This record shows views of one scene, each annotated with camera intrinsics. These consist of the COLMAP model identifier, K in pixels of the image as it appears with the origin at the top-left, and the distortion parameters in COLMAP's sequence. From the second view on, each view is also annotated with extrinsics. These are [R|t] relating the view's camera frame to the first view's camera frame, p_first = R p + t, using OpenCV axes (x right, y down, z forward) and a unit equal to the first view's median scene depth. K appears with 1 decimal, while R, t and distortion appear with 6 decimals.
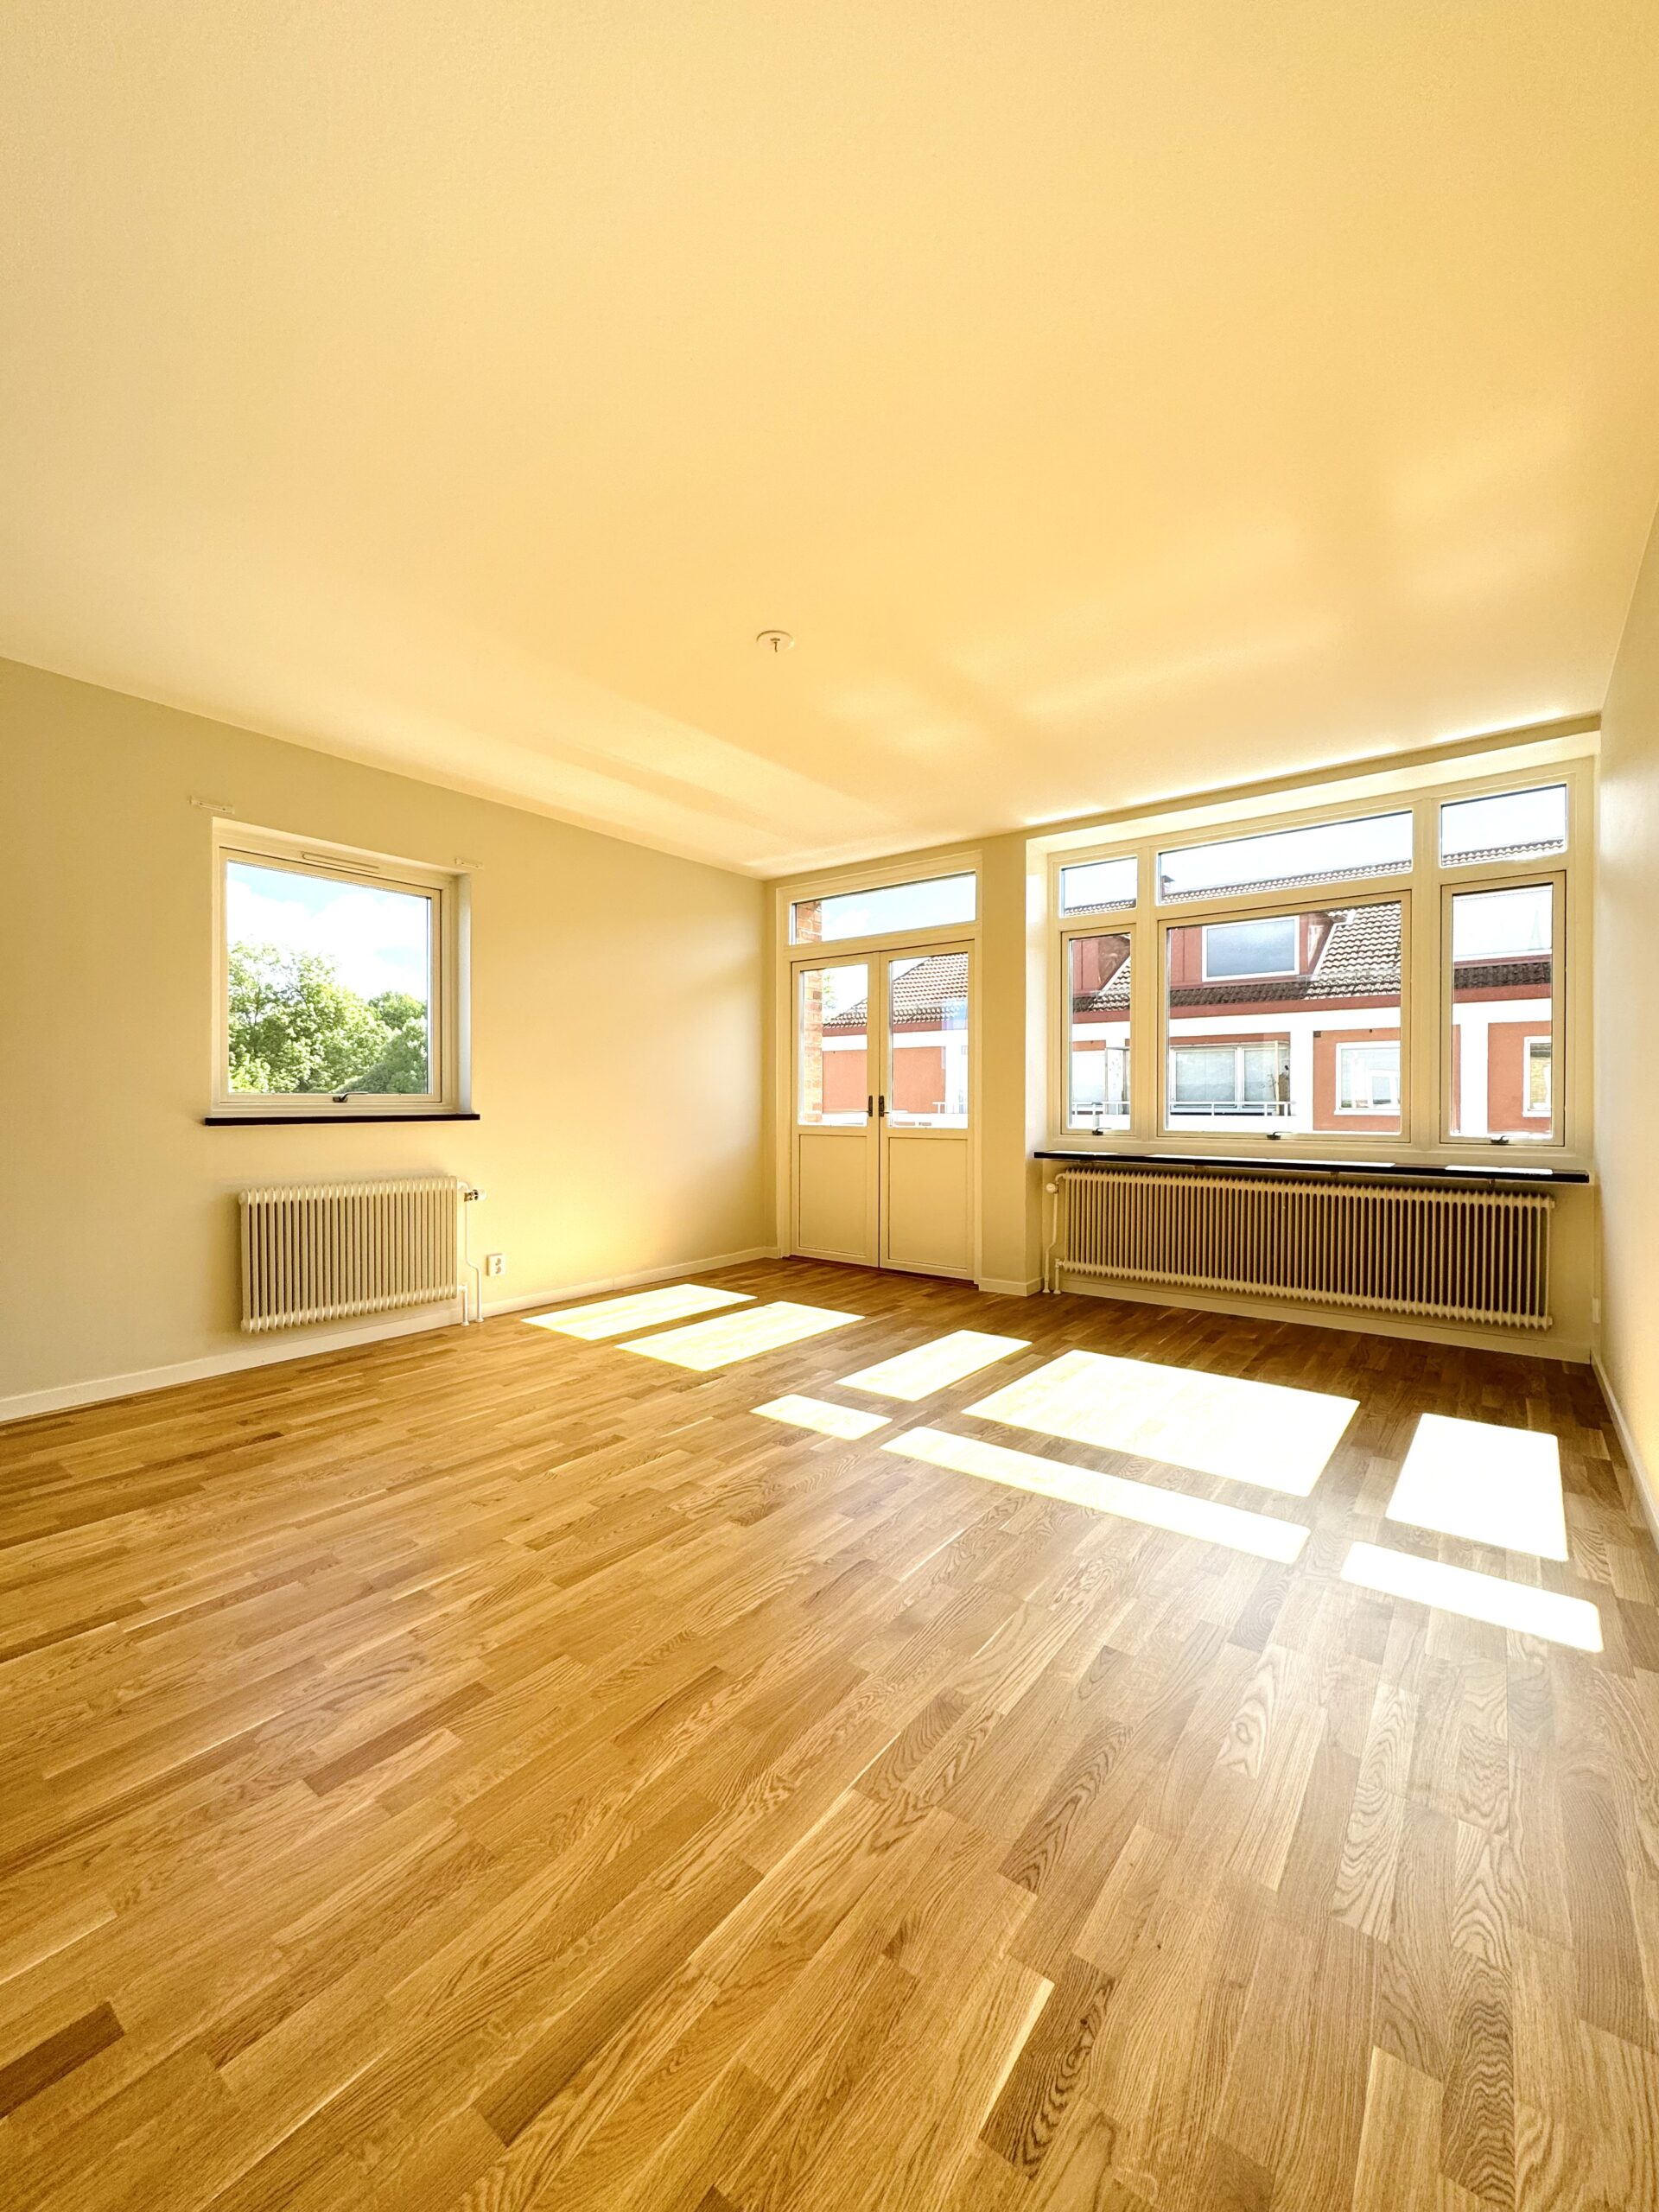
lens RADIAL K [[882.4, 0, 825.3], [0, 882.4, 1108.2], [0, 0, 1]] dist [-0.003097, 0.000342]
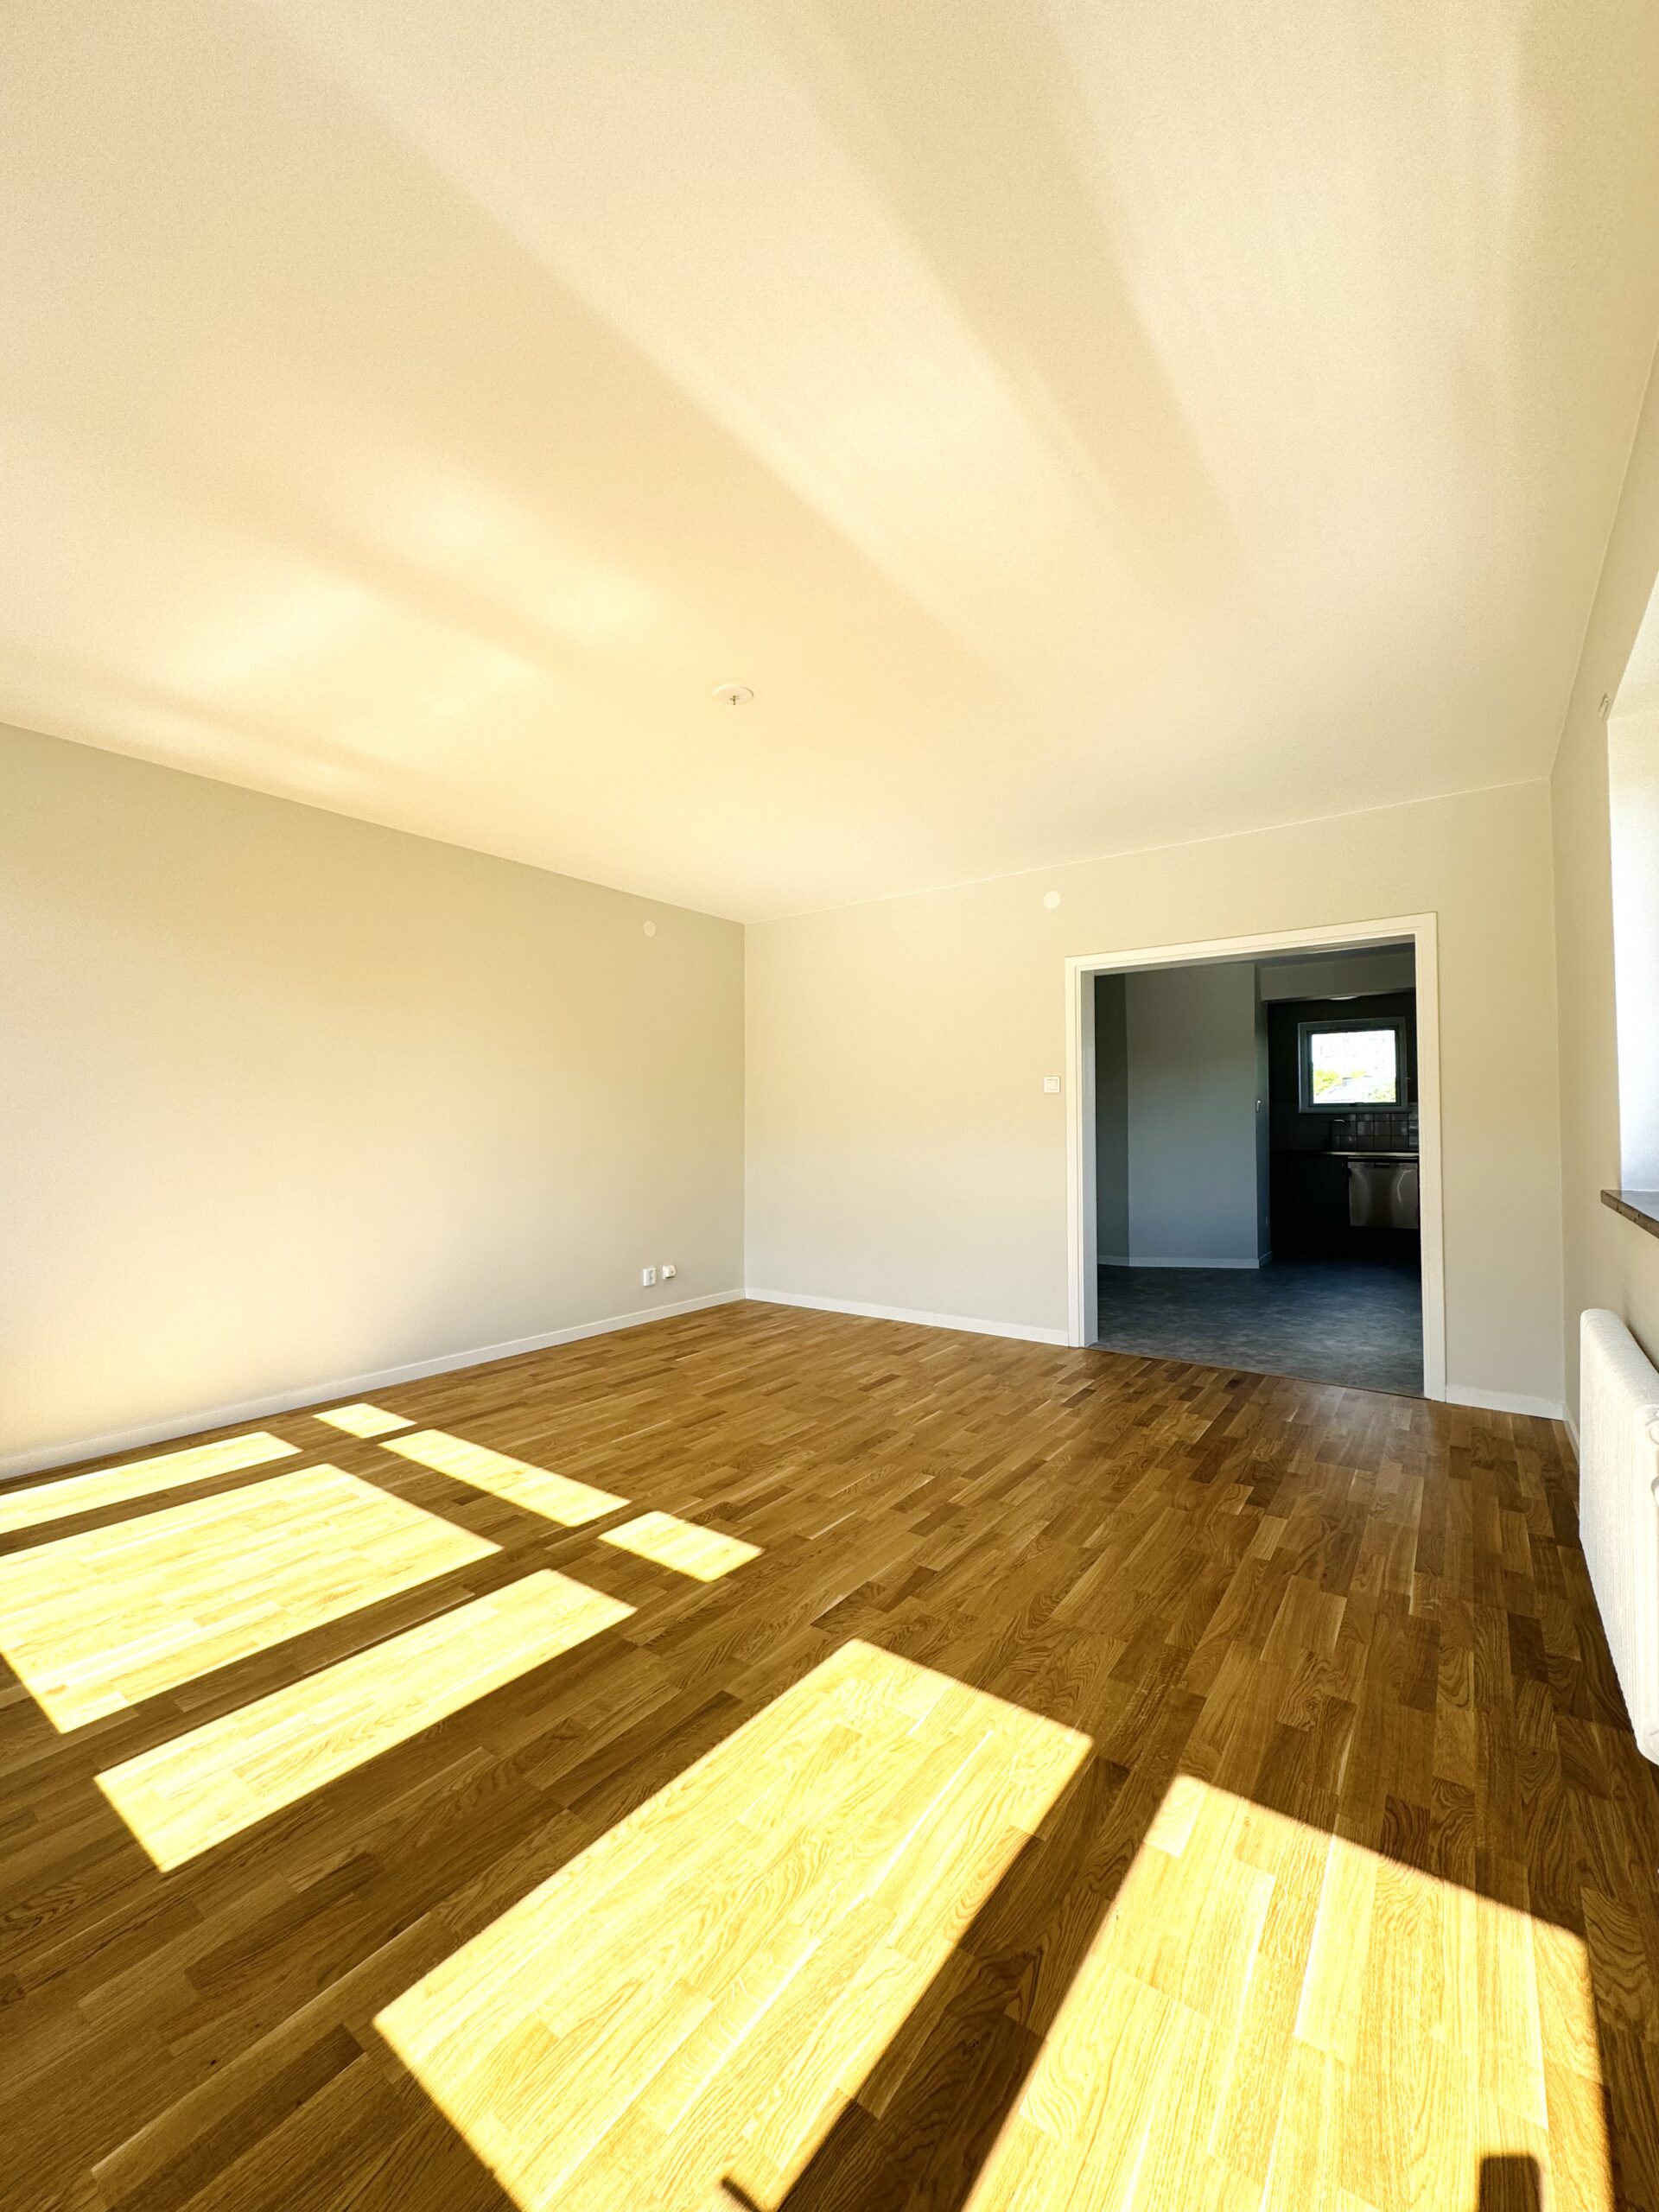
lens RADIAL K [[882.4, 0, 831.1], [0, 882.4, 1110.2], [0, 0, 1]] dist [-0.003097, 0.000342]
pose [[-0.999532, 0.004218, -0.030295, -0.128056], [0.004397, 0.999973, -0.005837, -0.053829], [0.030269, -0.005968, -0.999524, 1.880144]]
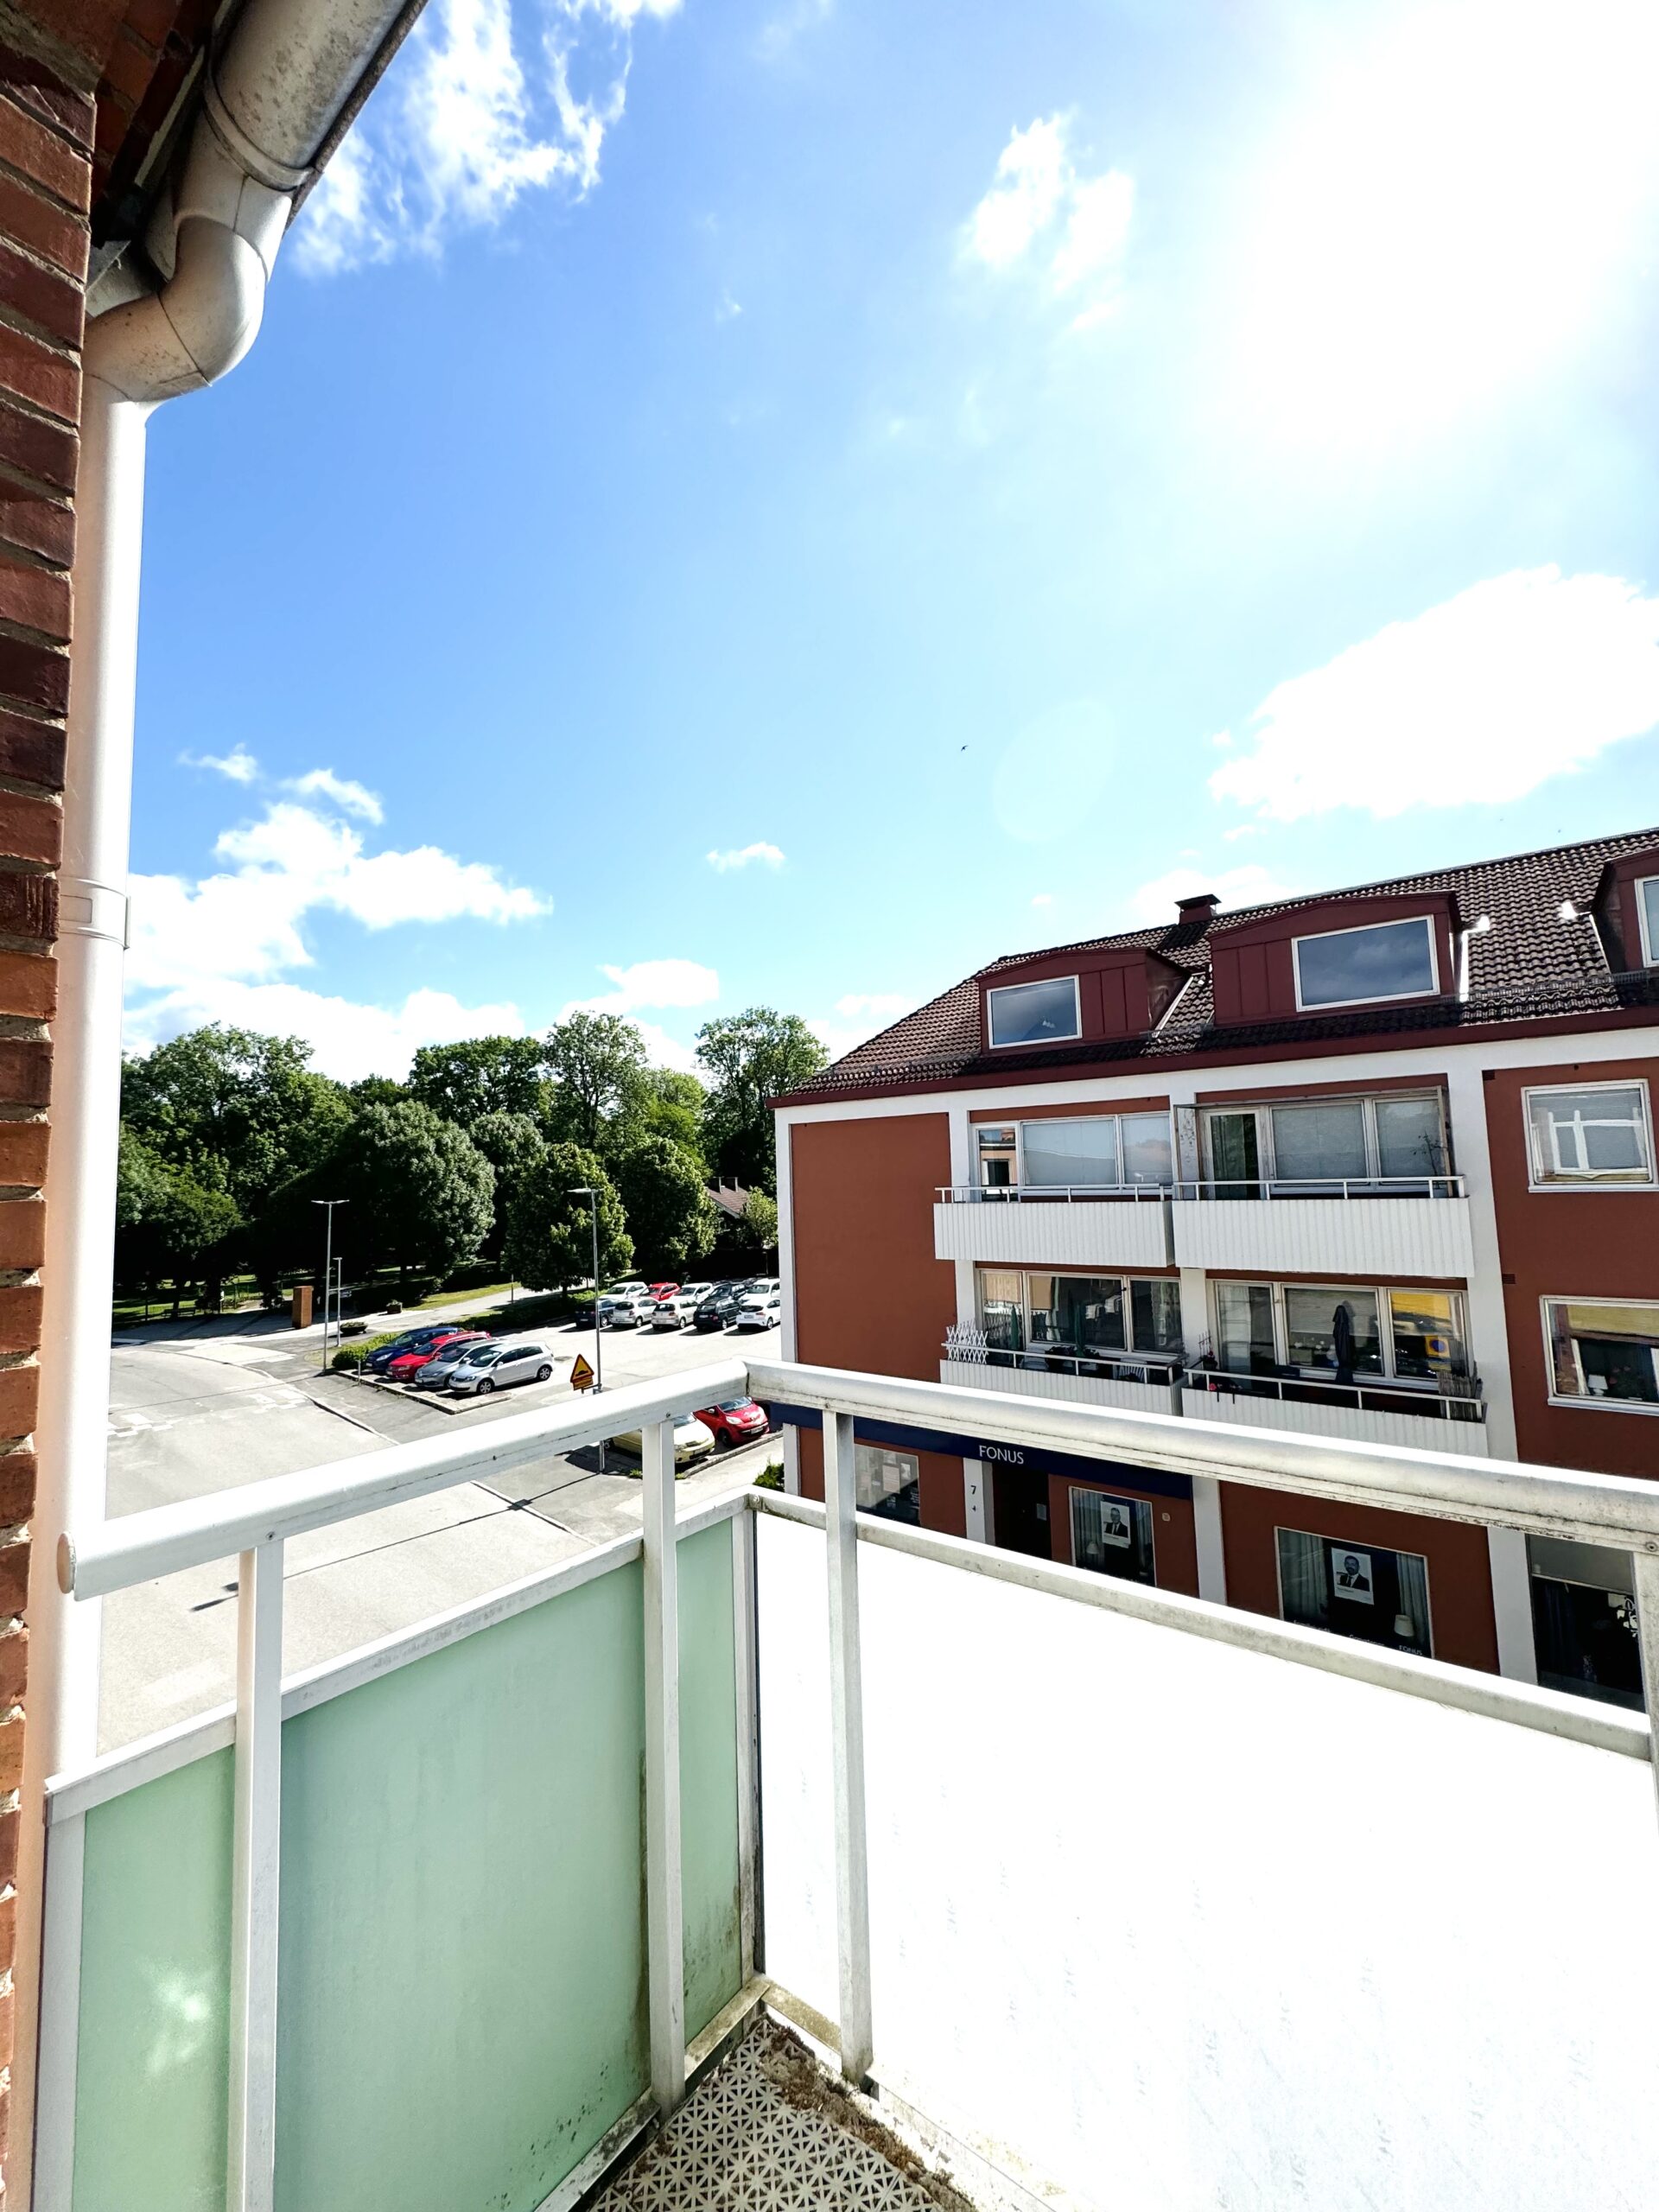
lens RADIAL K [[882.4, 0, 829.9], [0, 882.4, 1100.5], [0, 0, 1]] dist [-0.003097, 0.000342]
pose [[0.999534, -0.029882, 0.006301, 0.033164], [0.030344, 0.995062, -0.094508, -0.012584], [-0.003446, 0.094655, 0.995504, 0.270878]]
